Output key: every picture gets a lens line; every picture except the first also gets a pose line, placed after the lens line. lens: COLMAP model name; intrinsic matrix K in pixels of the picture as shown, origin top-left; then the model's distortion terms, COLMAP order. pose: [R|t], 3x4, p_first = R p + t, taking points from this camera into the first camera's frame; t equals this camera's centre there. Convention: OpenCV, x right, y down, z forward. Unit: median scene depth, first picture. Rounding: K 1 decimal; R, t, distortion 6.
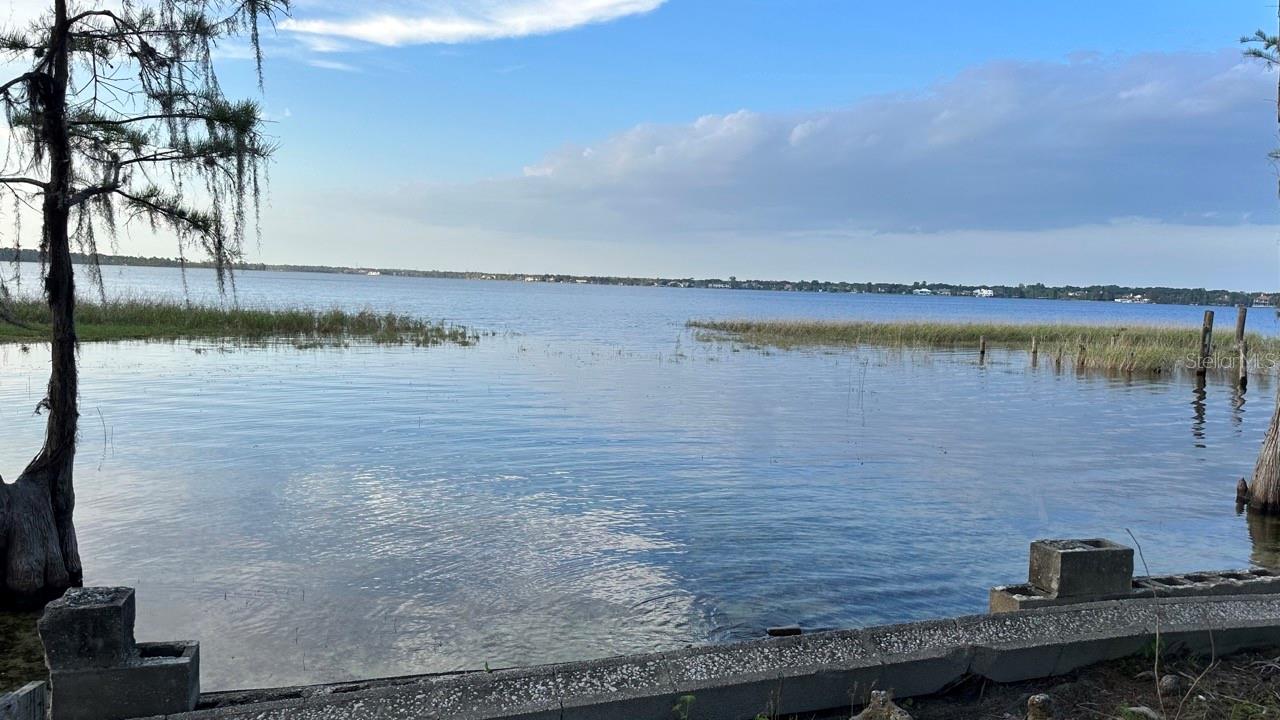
lens RADIAL K [[895.2, 0, 634.2], [0, 895.2, 362.7], [0, 0, 1]] dist [0.065217, -0.084593]
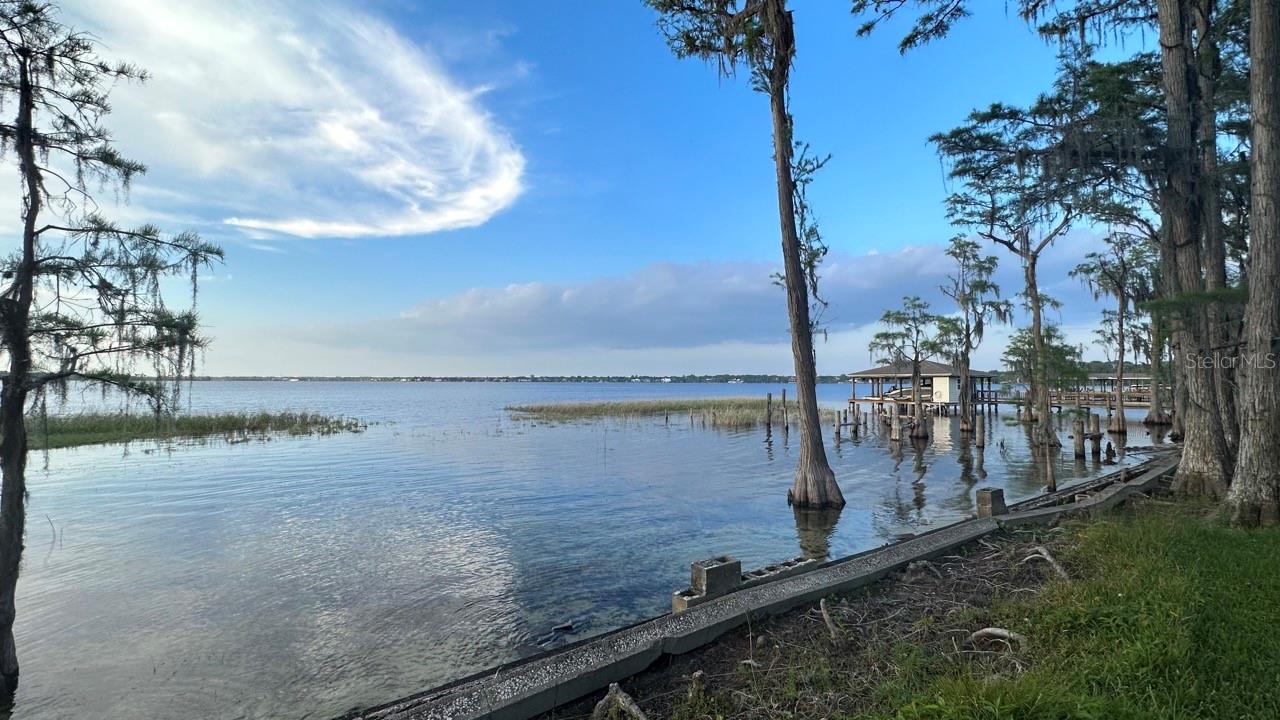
lens RADIAL K [[512.0, 0, 637.5], [0, 512.0, 360.5], [0, 0, 1]] dist [-0.007671, 0.001006]
pose [[0.951207, -0.019211, 0.307955, 0.002947], [0.056708, 0.991944, -0.113279, -0.014788], [-0.303298, 0.125215, 0.944633, -0.000845]]
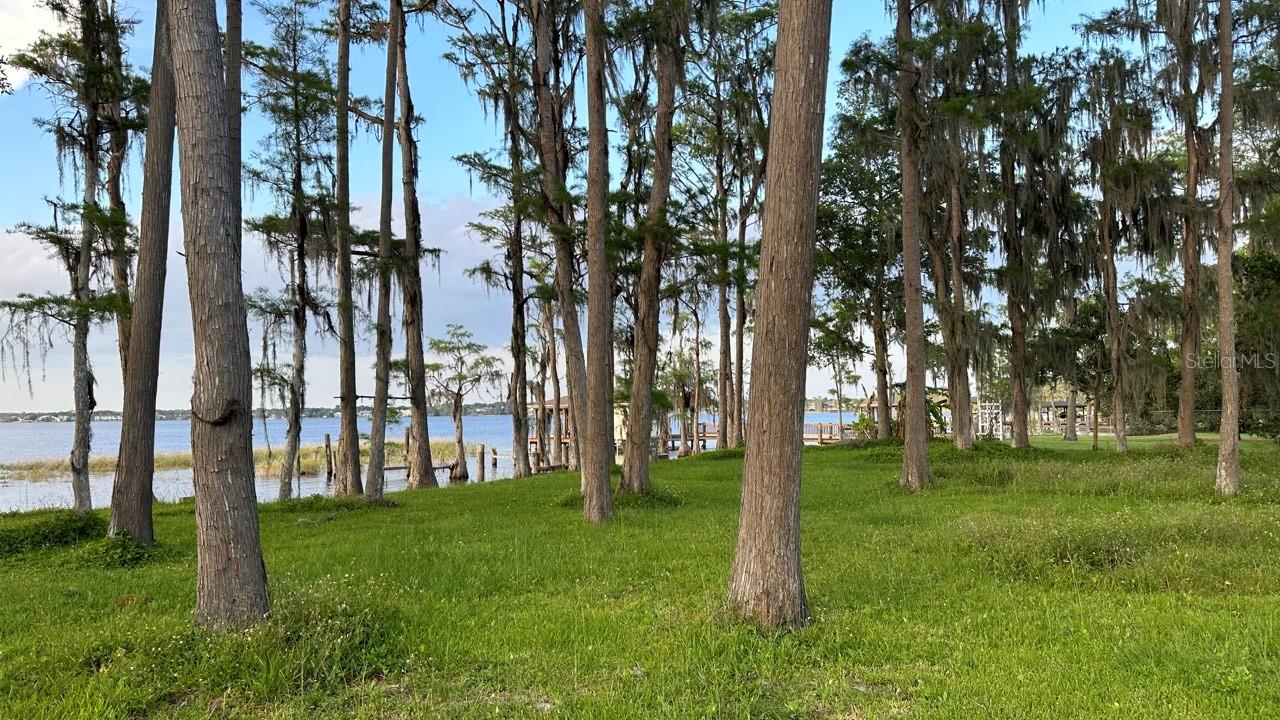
lens RADIAL K [[895.2, 0, 638.7], [0, 895.2, 355.6], [0, 0, 1]] dist [0.065217, -0.084593]
pose [[0.812327, -0.009593, 0.583123, 0.121230], [0.092582, 0.989307, -0.112696, 0.031663], [-0.575807, 0.145533, 0.804529, -0.550306]]
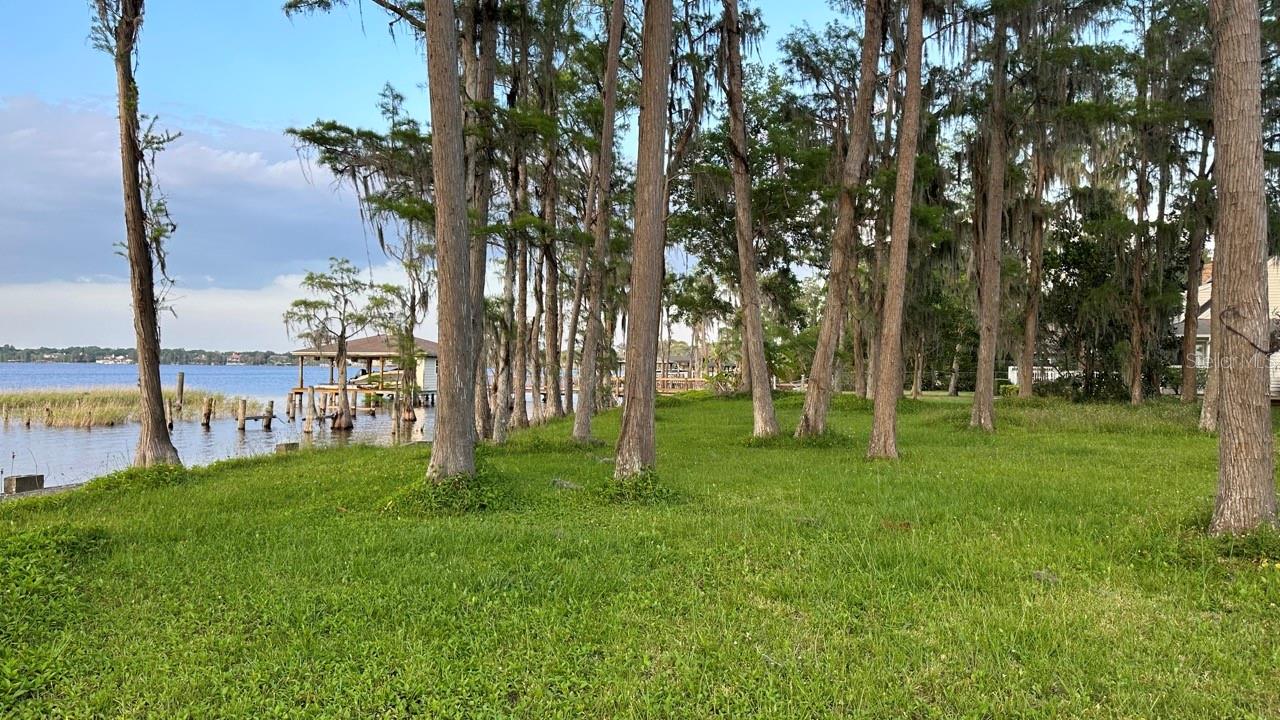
lens RADIAL K [[895.2, 0, 651.0], [0, 895.2, 355.3], [0, 0, 1]] dist [0.065217, -0.084593]
pose [[0.509336, -0.016906, 0.860401, -0.130582], [0.081154, 0.996295, -0.028464, 0.008540], [-0.856732, 0.084323, 0.508821, -0.300170]]
